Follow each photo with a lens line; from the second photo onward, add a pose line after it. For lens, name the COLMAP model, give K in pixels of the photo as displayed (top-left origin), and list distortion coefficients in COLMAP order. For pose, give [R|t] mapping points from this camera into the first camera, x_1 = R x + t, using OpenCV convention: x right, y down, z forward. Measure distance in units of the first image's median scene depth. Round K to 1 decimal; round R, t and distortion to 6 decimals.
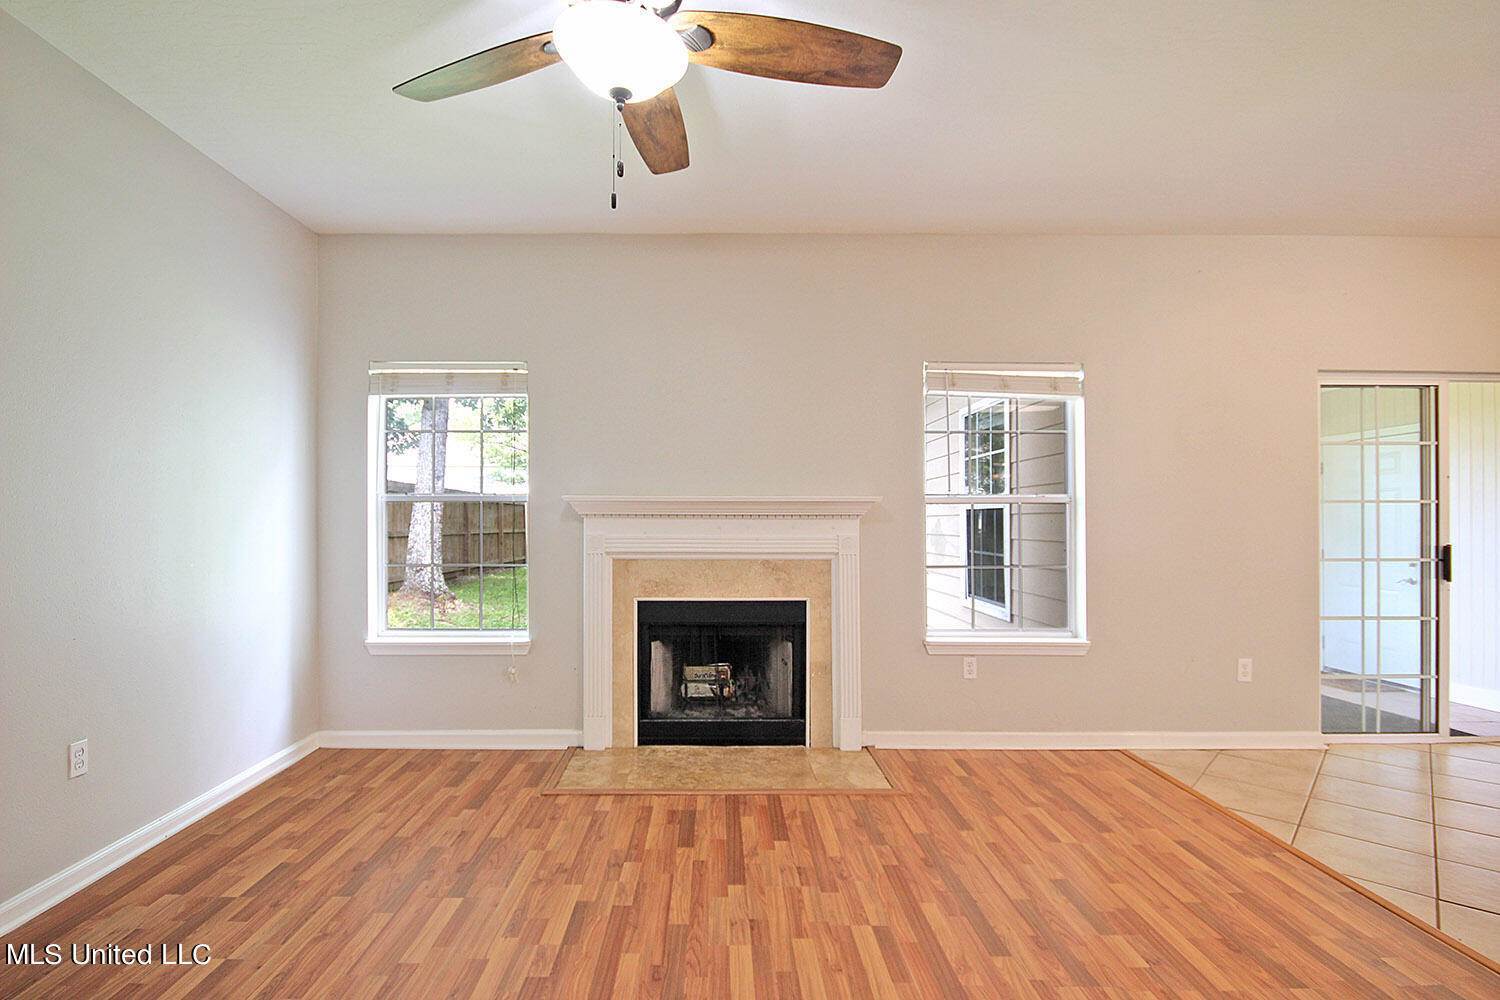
lens RADIAL K [[716.4, 0, 735.2], [0, 716.4, 508.7], [0, 0, 1]] dist [-0.000074, -0.001097]
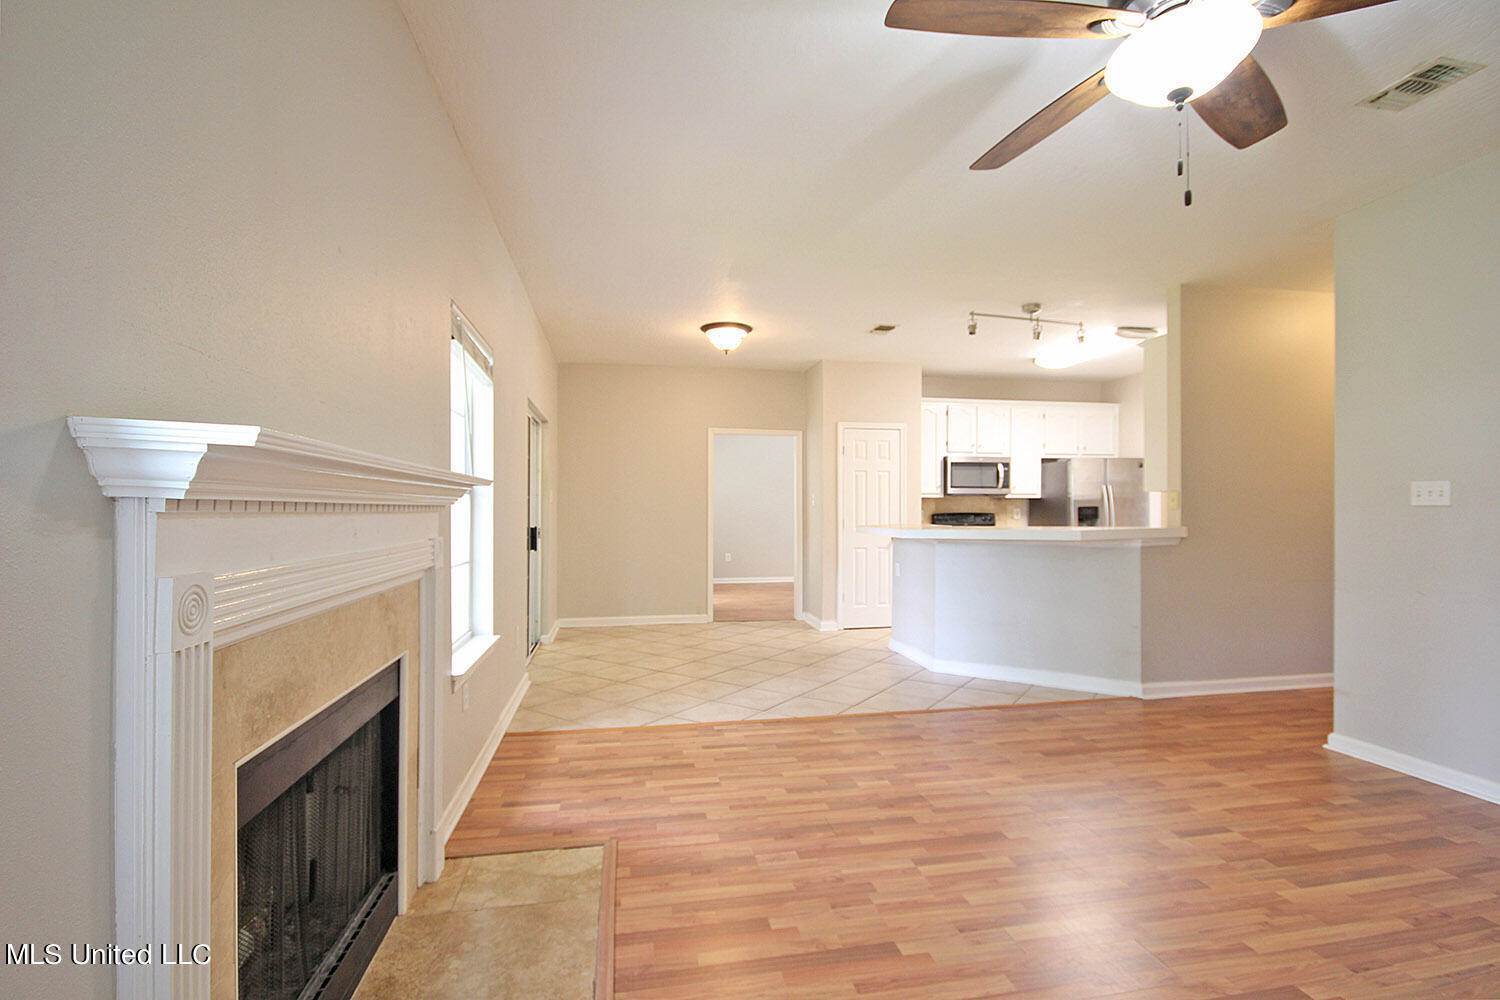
lens RADIAL K [[693.7, 0, 734.5], [0, 693.7, 497.0], [0, 0, 1]] dist [-0.001712, 0.002205]
pose [[-0.138347, 0.012134, 0.990310, -0.580966], [0.002646, 0.999926, -0.011883, 0.015351], [-0.990380, 0.000976, -0.138369, 0.985733]]
